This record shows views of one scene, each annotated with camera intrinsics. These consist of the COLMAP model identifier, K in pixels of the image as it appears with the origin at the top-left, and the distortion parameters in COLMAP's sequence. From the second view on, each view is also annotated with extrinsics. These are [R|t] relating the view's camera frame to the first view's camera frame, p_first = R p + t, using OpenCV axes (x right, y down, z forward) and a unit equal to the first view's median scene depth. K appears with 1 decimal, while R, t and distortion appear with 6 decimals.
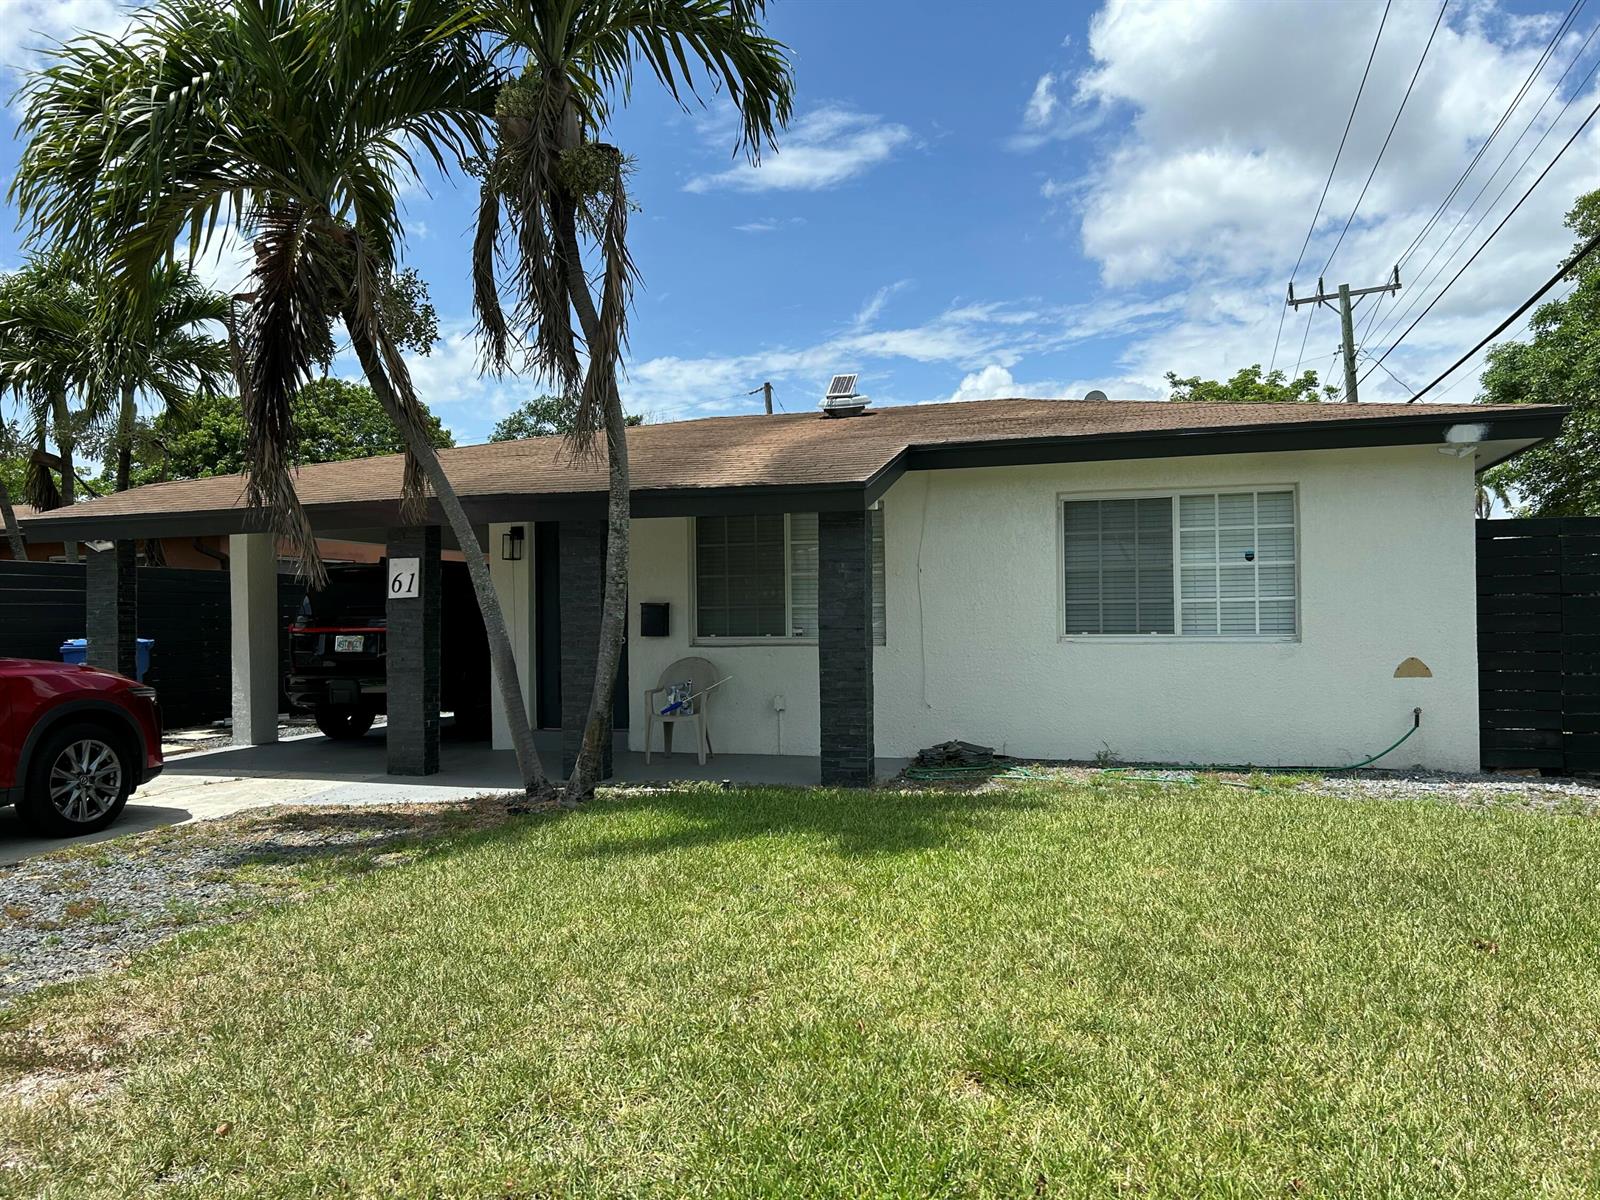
lens RADIAL K [[1221.6, 0, 800.0], [0, 1221.6, 600.0], [0, 0, 1]] dist [-0.033649, -0.002285]
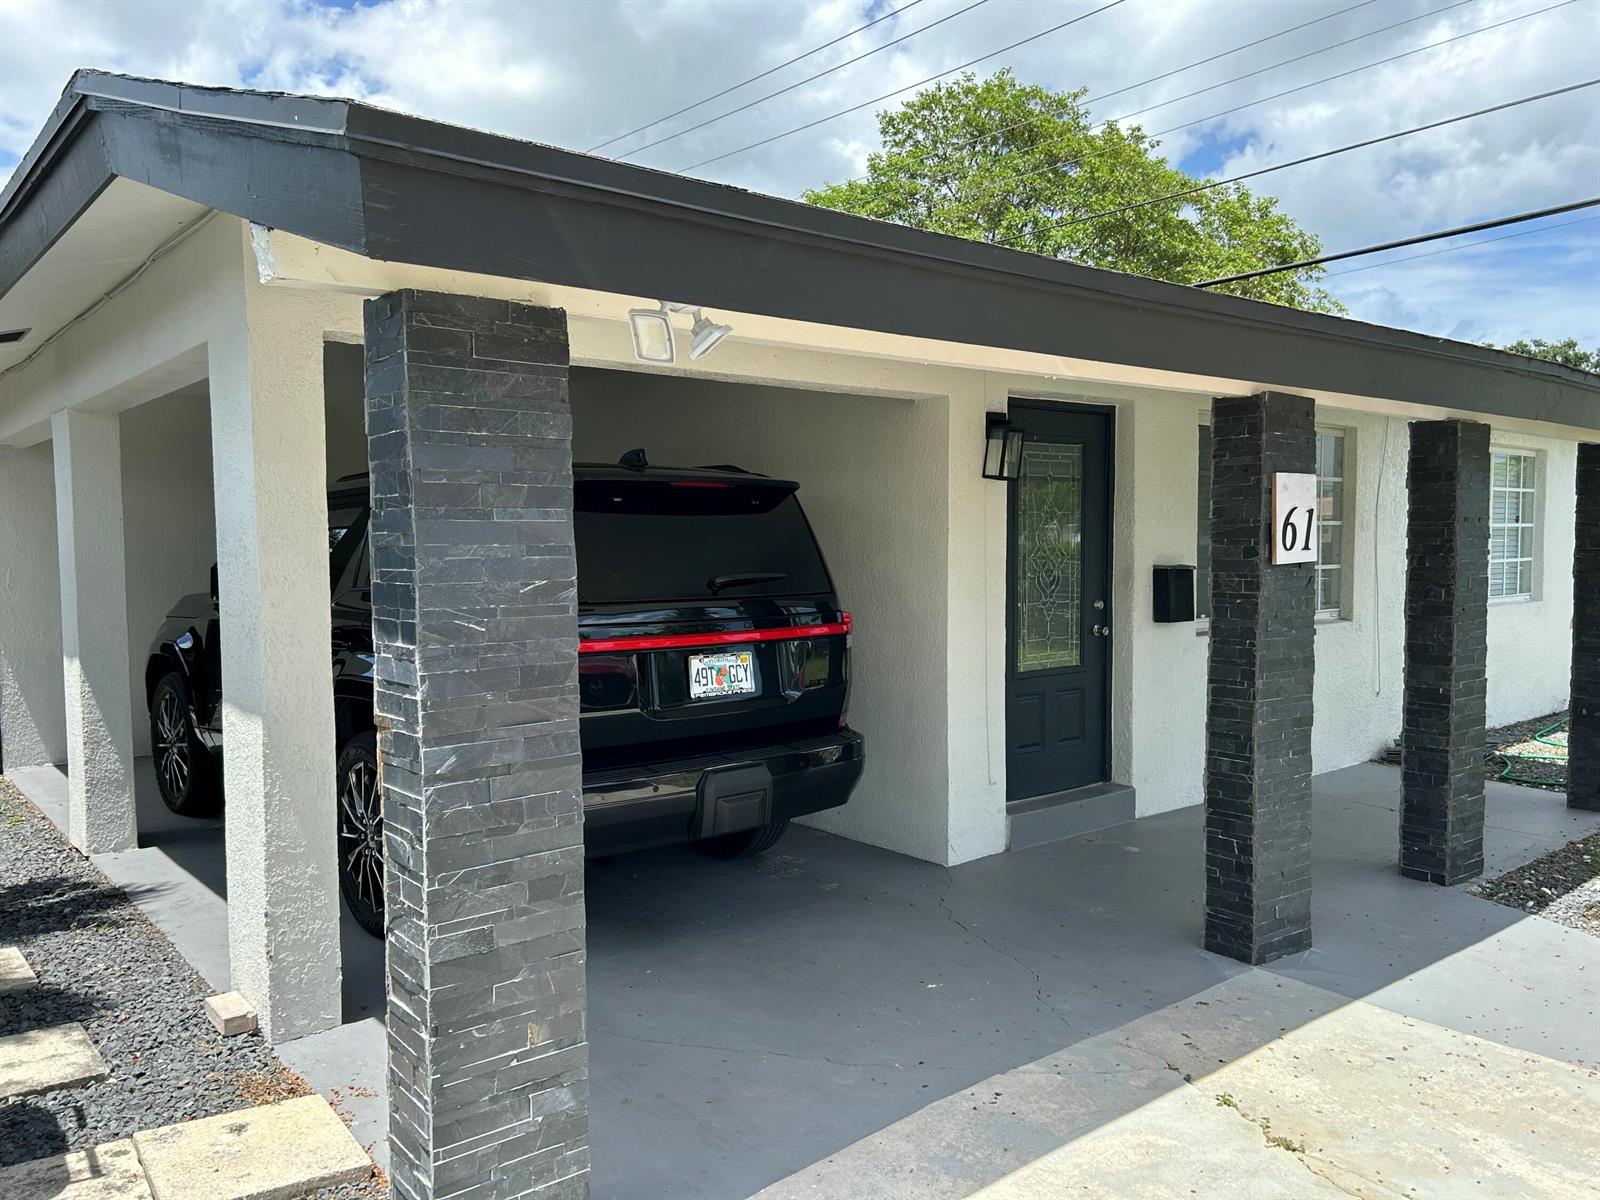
lens RADIAL K [[1221.6, 0, 800.0], [0, 1221.6, 600.0], [0, 0, 1]] dist [-0.033649, -0.002285]
pose [[0.553548, -0.032318, 0.832190, -0.790530], [-0.013821, 0.998753, 0.047980, -0.007041], [-0.832703, -0.038060, 0.552411, 0.905444]]
